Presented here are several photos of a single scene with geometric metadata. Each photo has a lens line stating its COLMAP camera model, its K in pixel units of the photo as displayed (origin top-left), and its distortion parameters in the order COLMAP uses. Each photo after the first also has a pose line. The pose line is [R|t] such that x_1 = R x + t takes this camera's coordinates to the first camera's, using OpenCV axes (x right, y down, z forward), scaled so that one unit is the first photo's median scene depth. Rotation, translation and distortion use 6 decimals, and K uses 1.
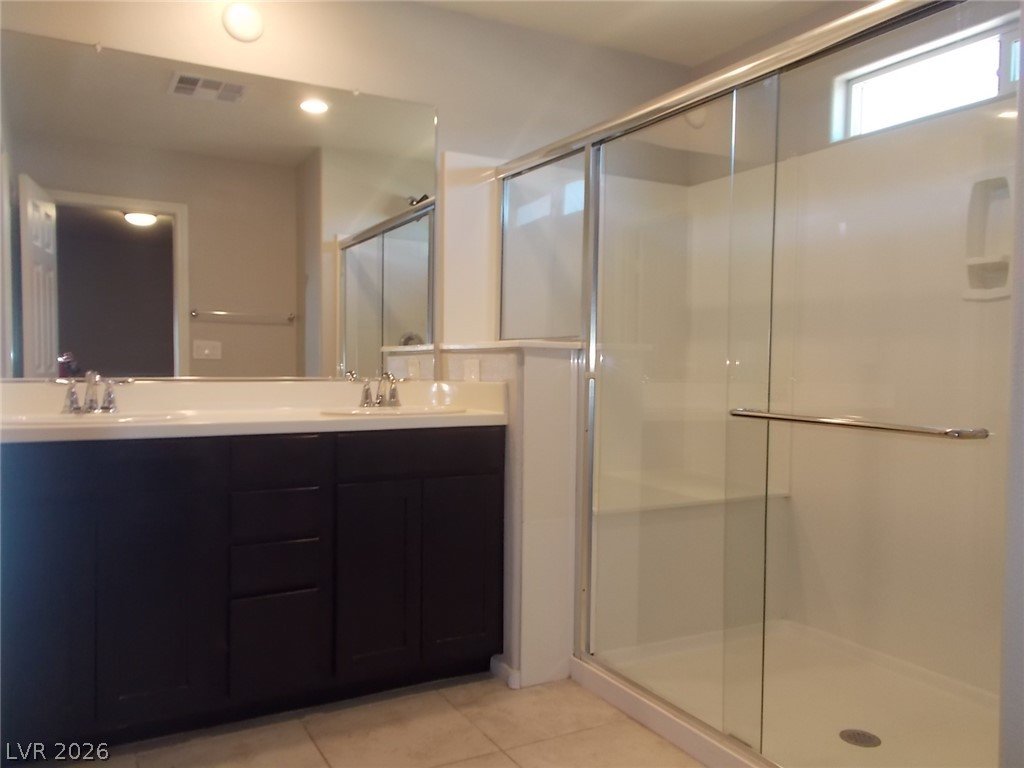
lens RADIAL K [[793.5, 0, 512.0], [0, 793.5, 384.0], [0, 0, 1]] dist [0.024807, -0.002561]
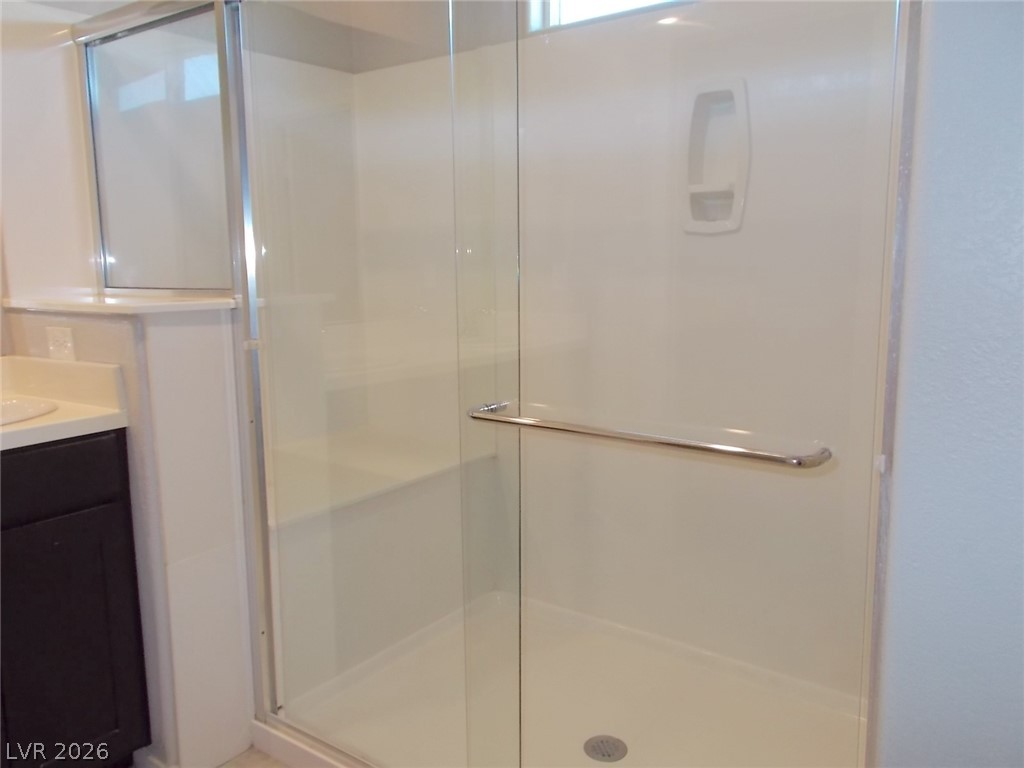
lens RADIAL K [[831.0, 0, 512.0], [0, 831.0, 384.0], [0, 0, 1]] dist [0.055622, -0.066472]
pose [[0.910627, -0.086098, 0.404161, 0.005774], [0.036926, 0.991095, 0.127934, -0.061577], [-0.411577, -0.101576, 0.905697, 0.217298]]
